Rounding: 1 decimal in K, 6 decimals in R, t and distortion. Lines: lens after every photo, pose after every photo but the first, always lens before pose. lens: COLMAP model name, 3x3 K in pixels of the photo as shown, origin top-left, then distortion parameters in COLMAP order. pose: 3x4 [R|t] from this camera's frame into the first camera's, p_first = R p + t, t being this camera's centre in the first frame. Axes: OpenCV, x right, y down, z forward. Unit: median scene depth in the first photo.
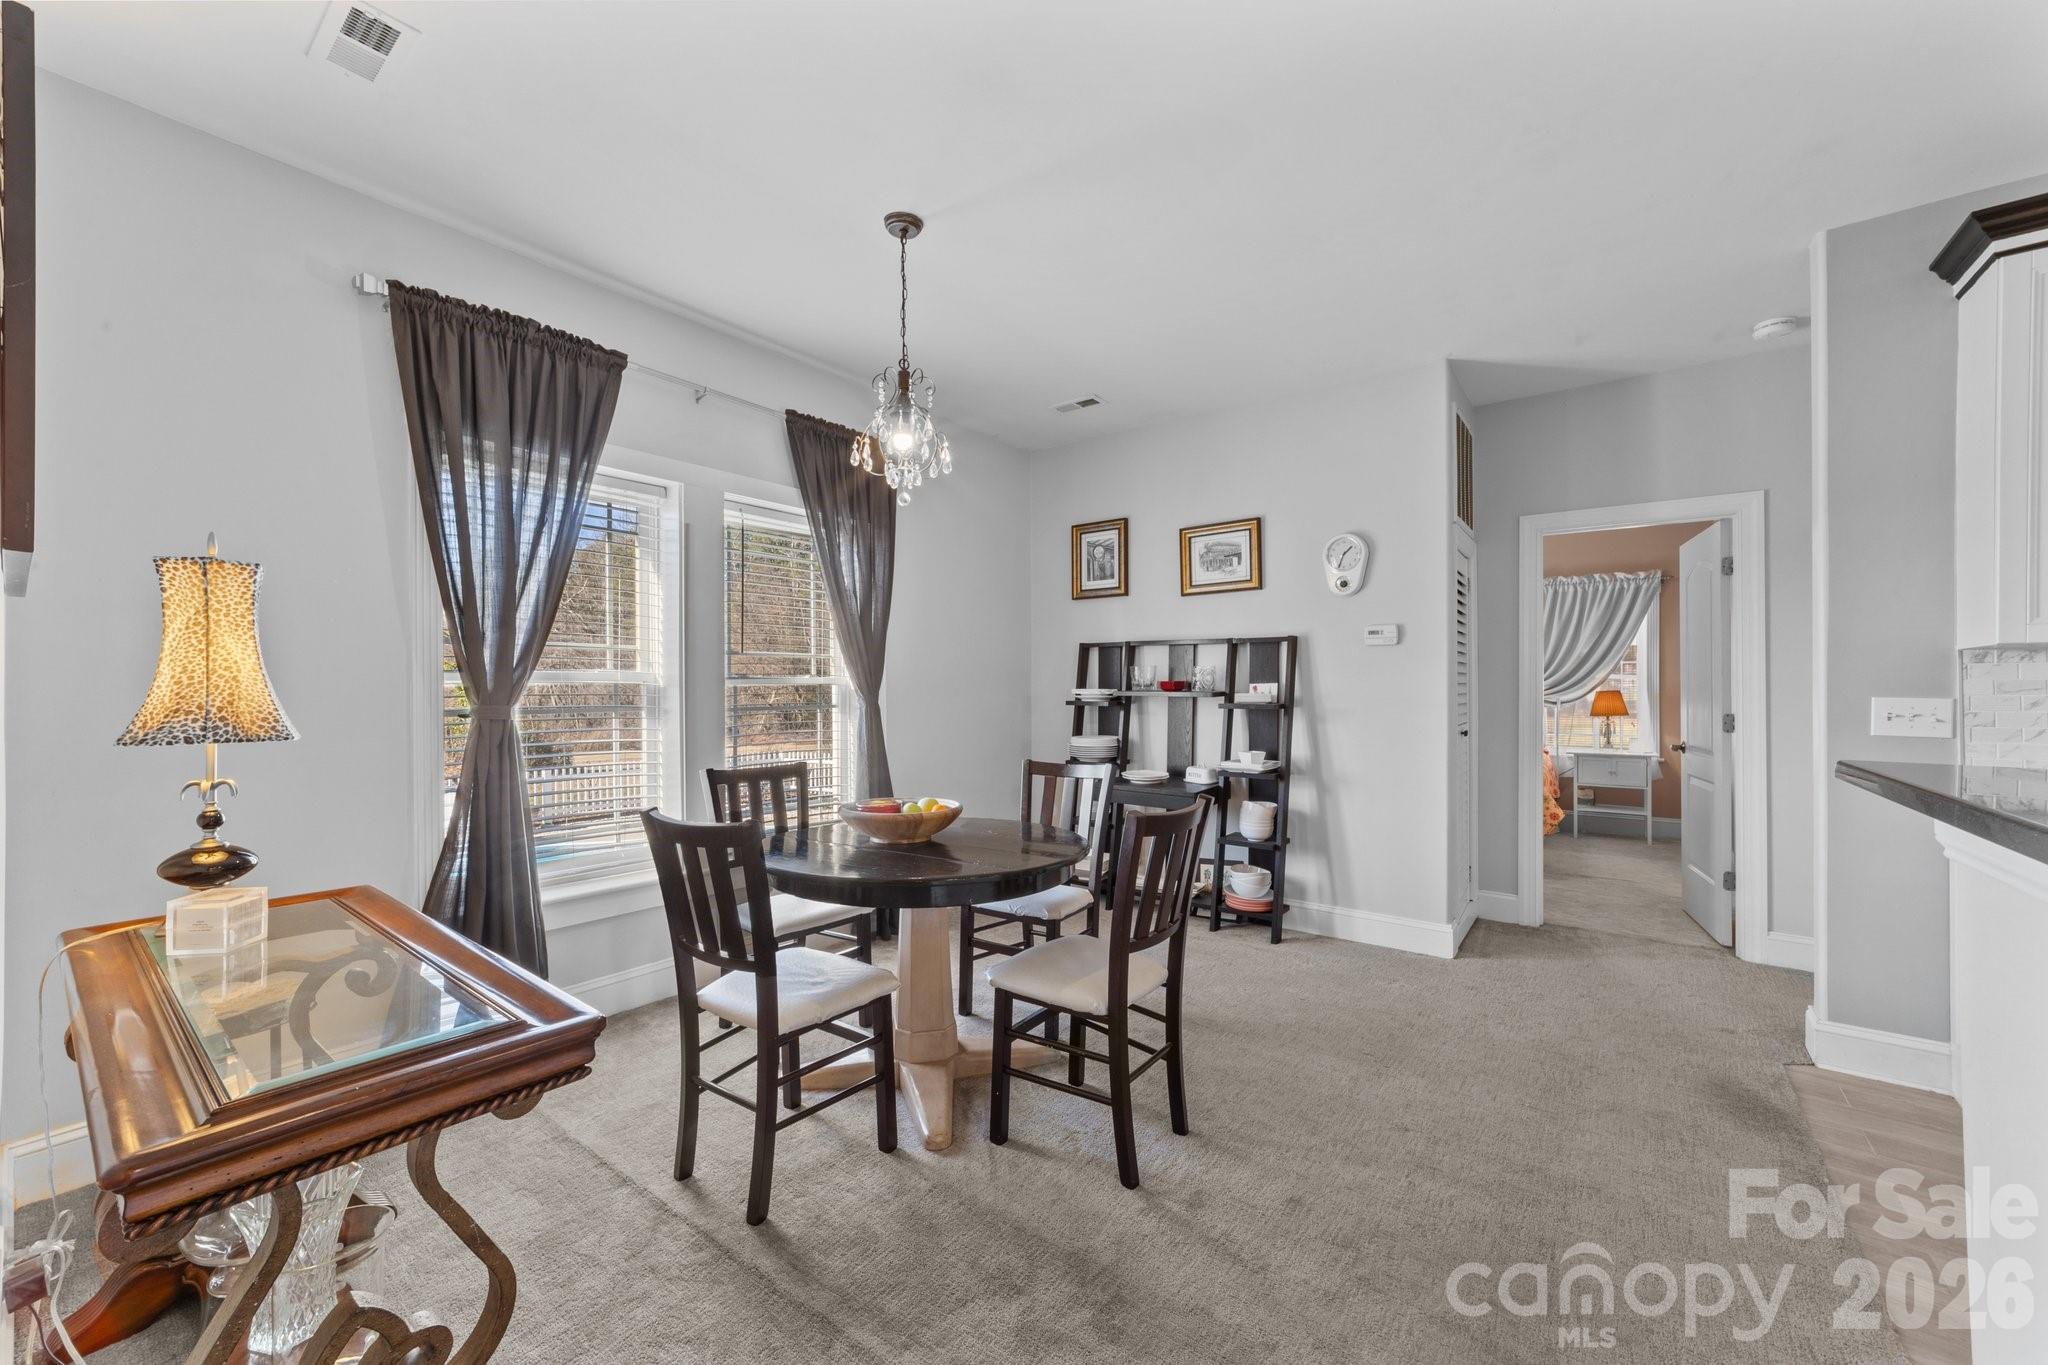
lens RADIAL K [[788.5, 0, 1027.1], [0, 788.5, 683.5], [0, 0, 1]] dist [-0.016911, 0.009410]
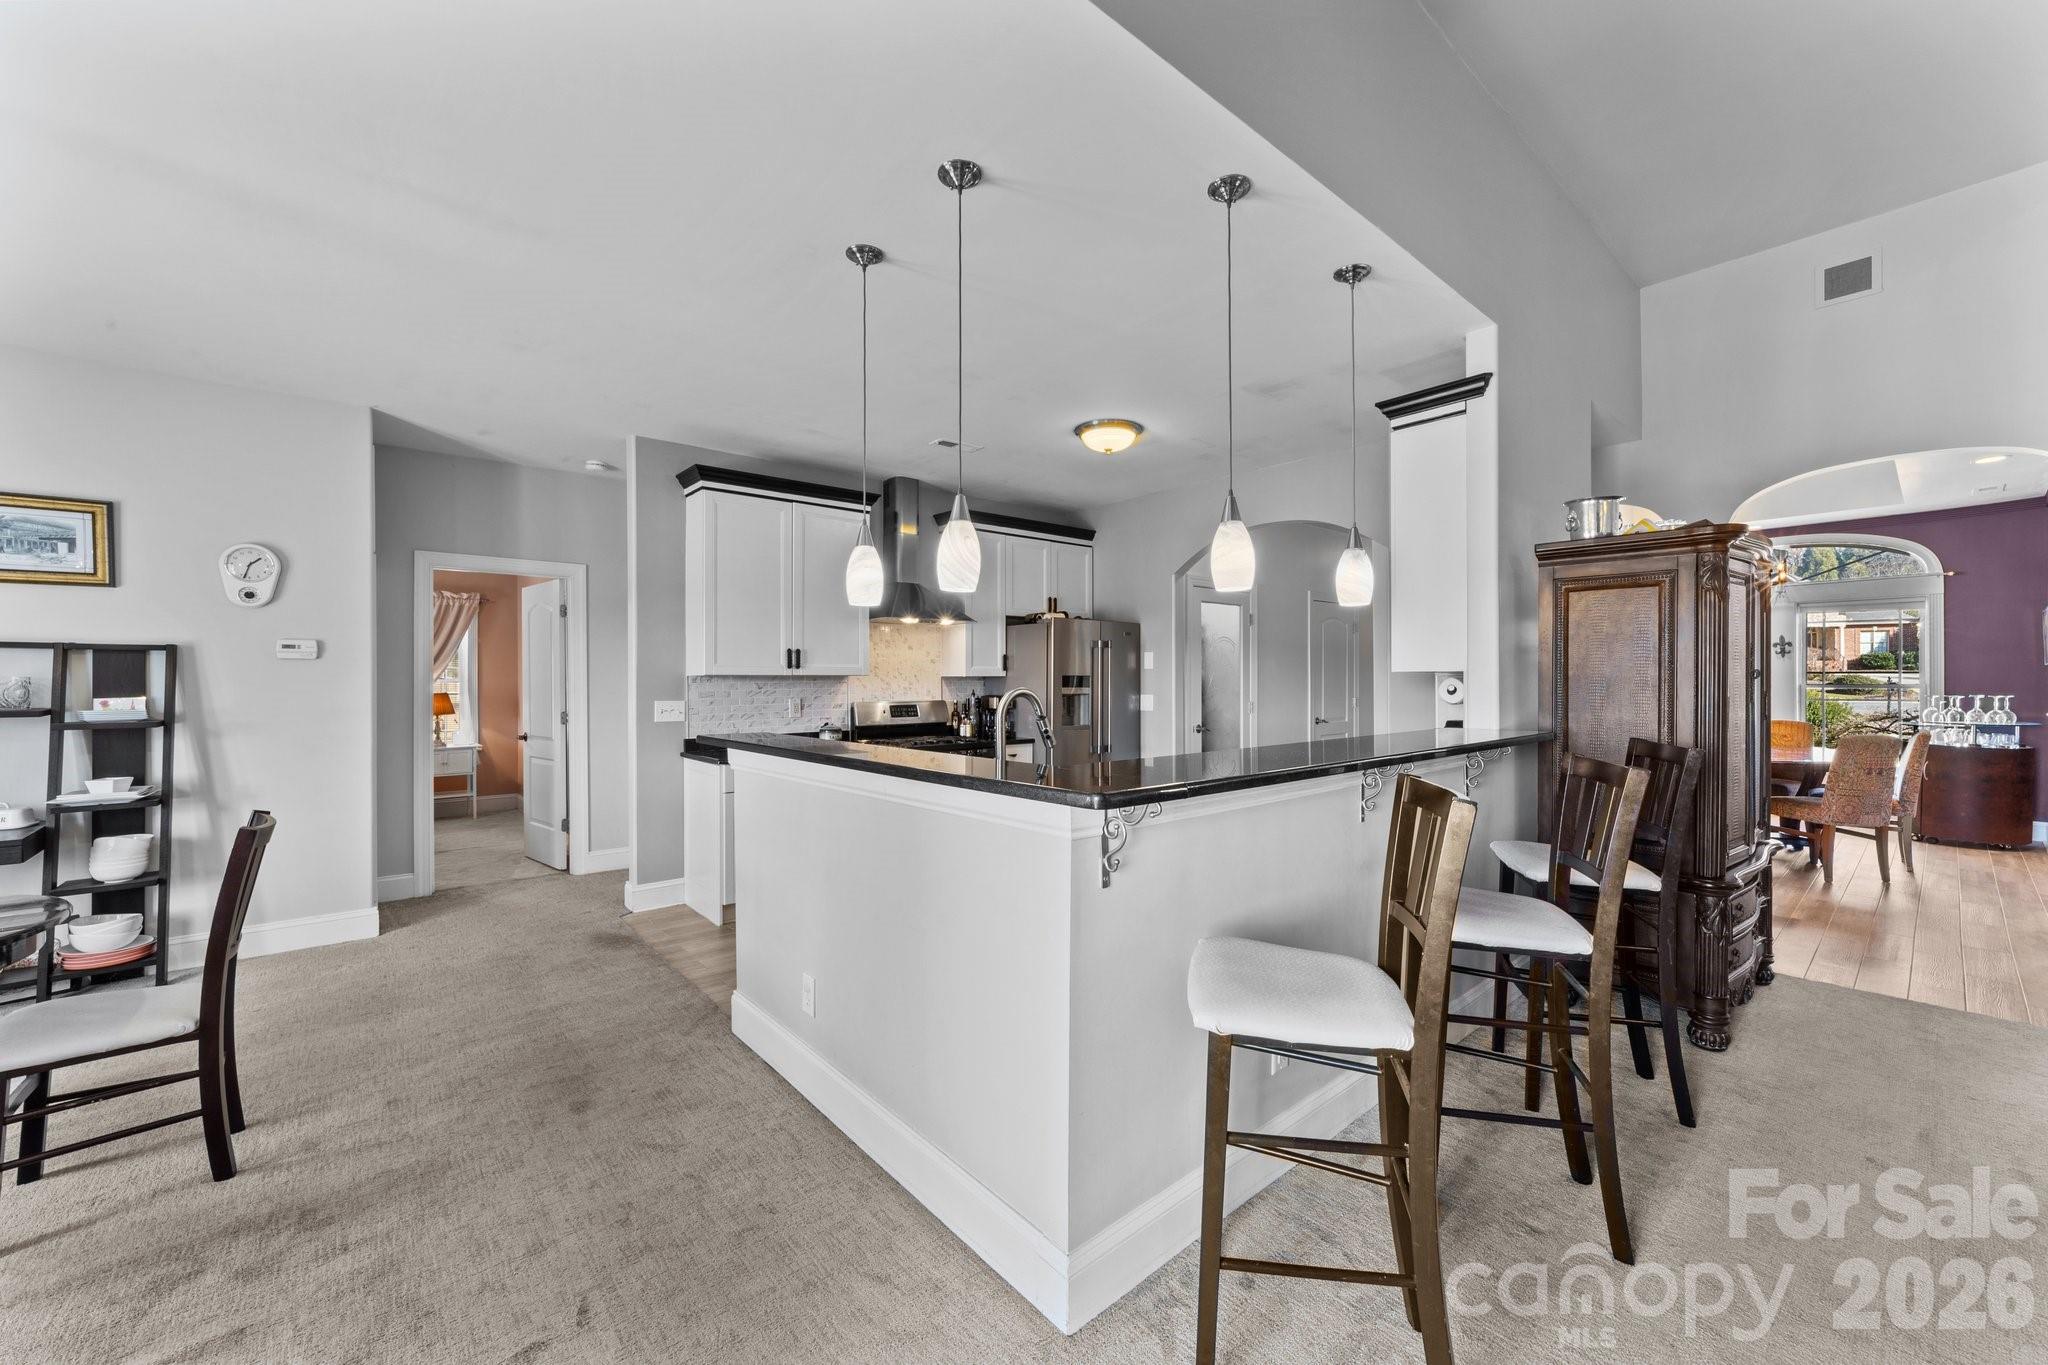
lens RADIAL K [[788.5, 0, 1027.1], [0, 788.5, 683.5], [0, 0, 1]] dist [-0.016911, 0.009410]
pose [[0.209479, -0.006838, 0.977789, -0.336625], [-0.001569, 0.999972, 0.007329, -0.024228], [-0.977812, -0.003070, 0.209462, -0.147189]]
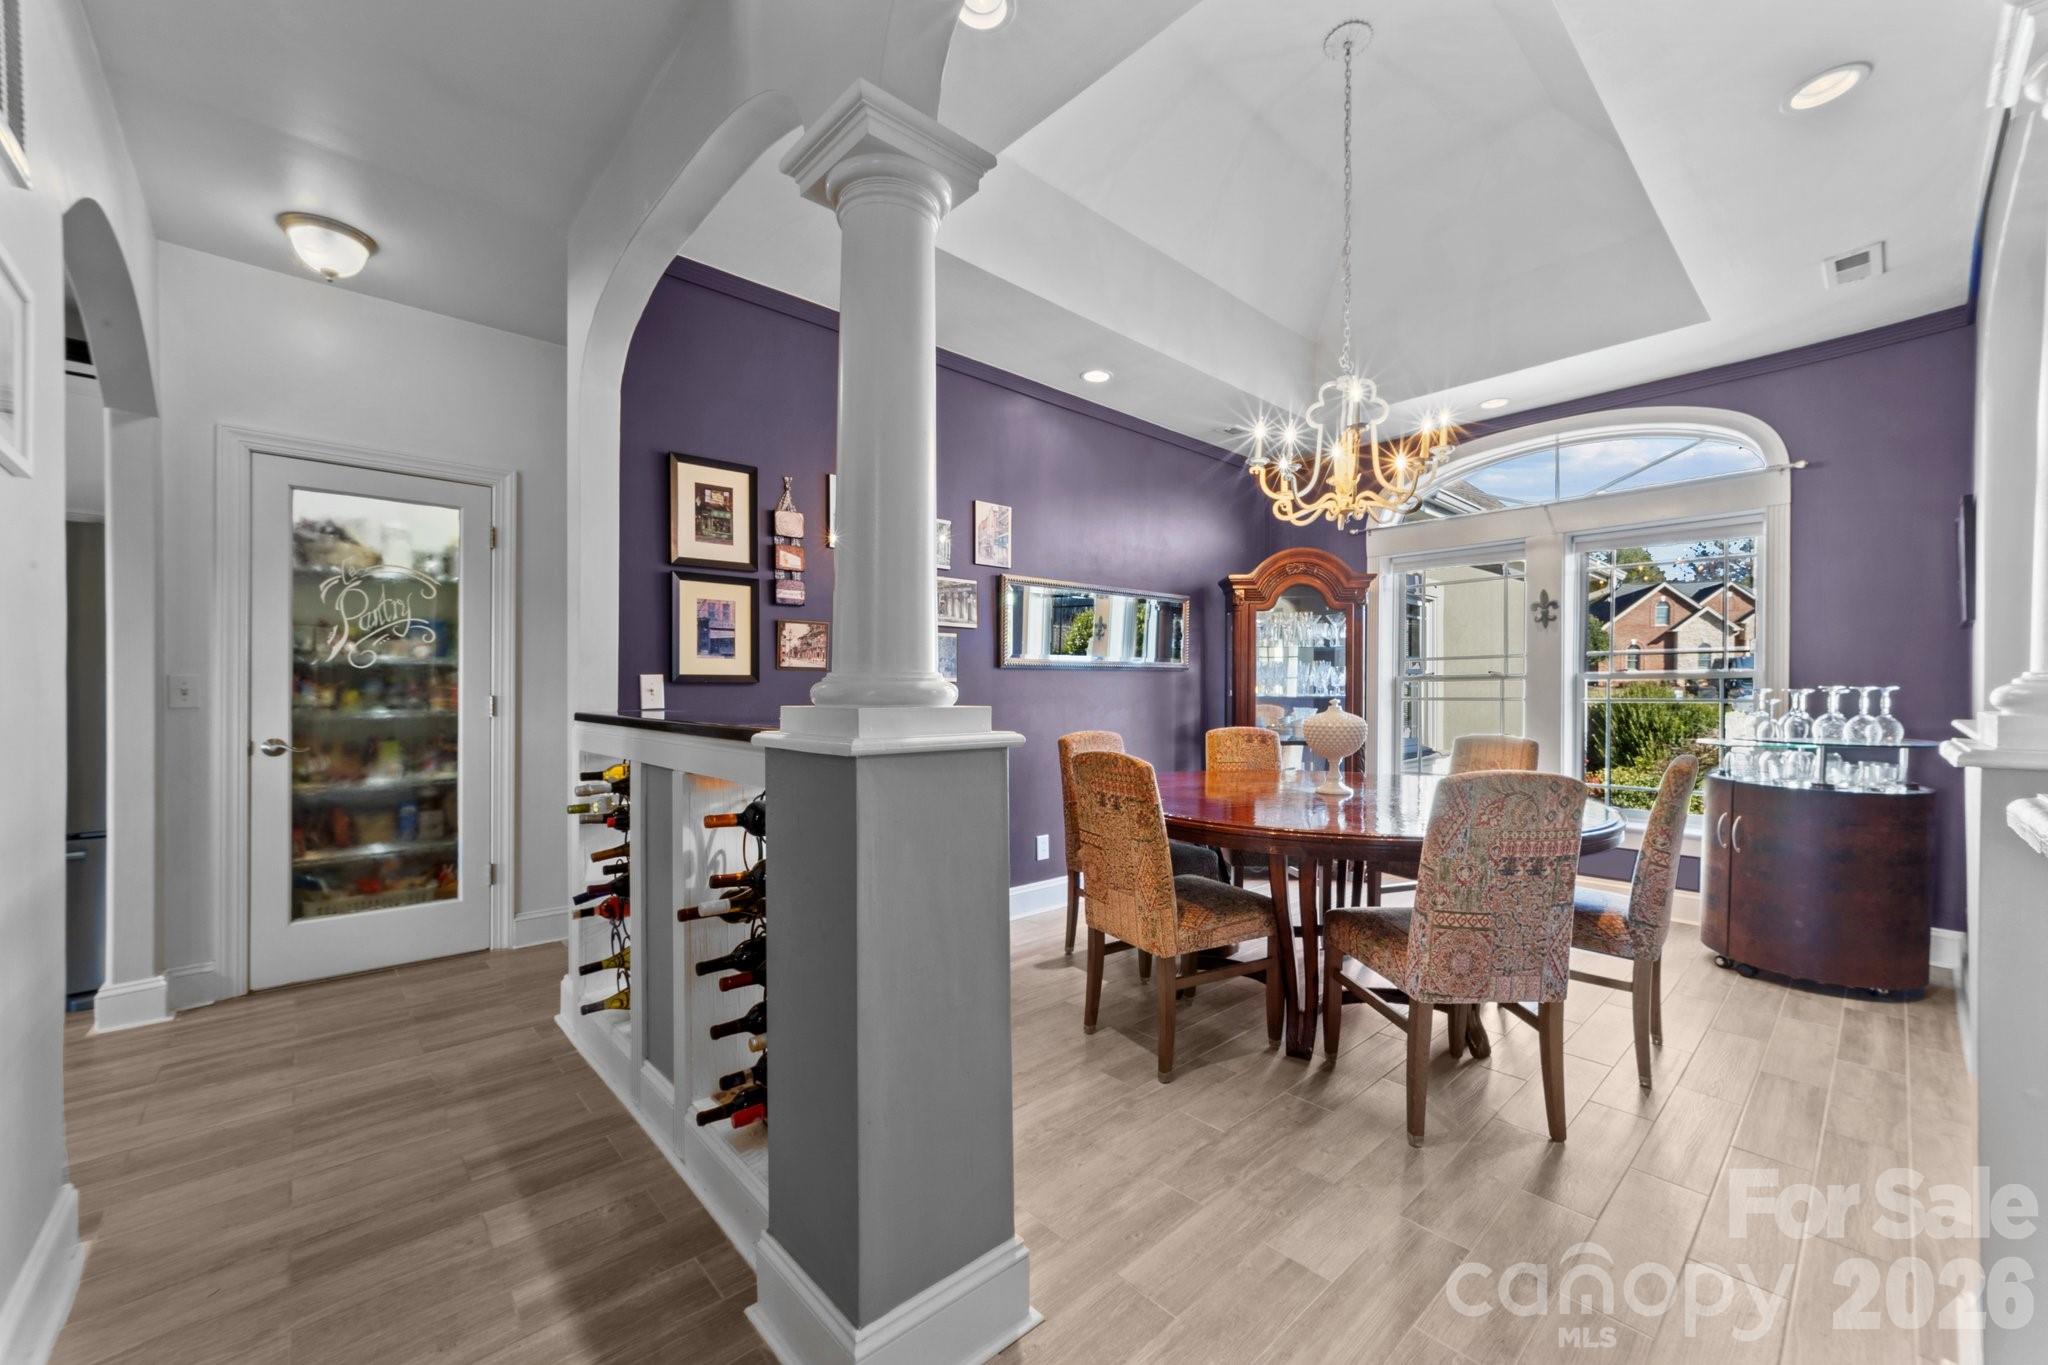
lens RADIAL K [[807.6, 0, 1024.5], [0, 807.6, 691.2], [0, 0, 1]] dist [0.000452, 0.000312]
pose [[0.179877, 0.000002, 0.983689, 0.623925], [-0.006774, 0.999976, 0.001237, 0.016699], [-0.983666, -0.006886, 0.179873, -1.003262]]
